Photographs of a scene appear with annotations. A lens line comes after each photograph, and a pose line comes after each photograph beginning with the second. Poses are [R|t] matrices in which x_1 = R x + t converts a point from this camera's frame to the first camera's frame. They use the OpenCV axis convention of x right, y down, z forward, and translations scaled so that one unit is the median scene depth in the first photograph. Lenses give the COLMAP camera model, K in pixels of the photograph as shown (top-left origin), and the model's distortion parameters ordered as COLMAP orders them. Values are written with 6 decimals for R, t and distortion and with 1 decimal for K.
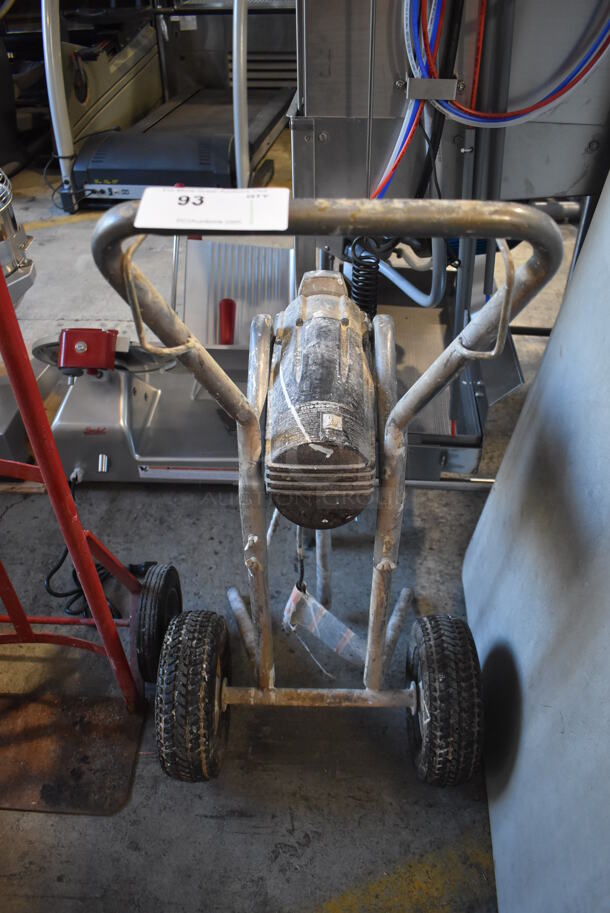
lens RADIAL K [[692.8, 0, 305.0], [0, 692.8, 456.5], [0, 0, 1]] dist [-0.097738, 0.008231]
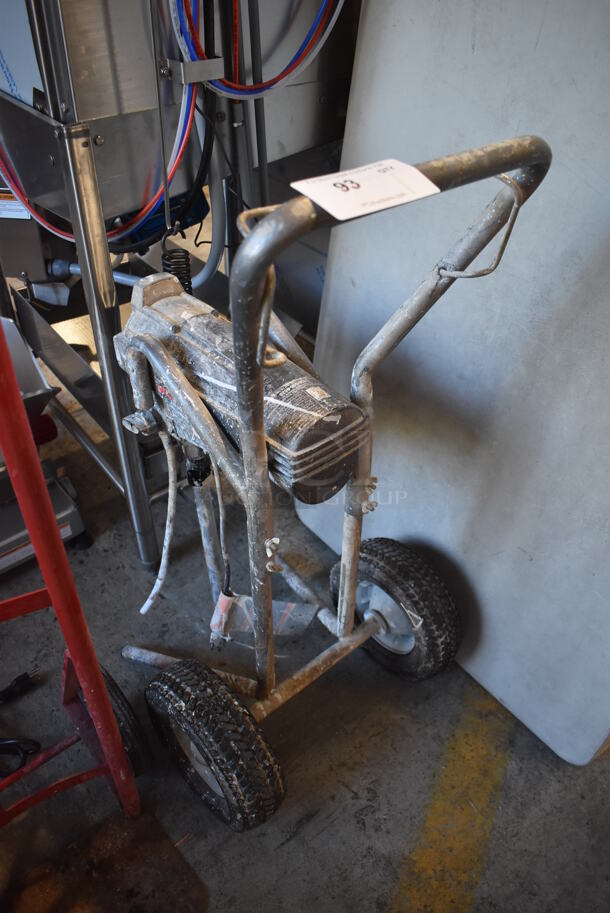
lens RADIAL K [[692.8, 0, 305.0], [0, 692.8, 456.5], [0, 0, 1]] dist [-0.097738, 0.008231]
pose [[0.737698, -0.420430, 0.528243, -0.438371], [0.414026, 0.899755, 0.137924, -0.090568], [-0.533276, 0.116960, 0.837817, 0.126920]]
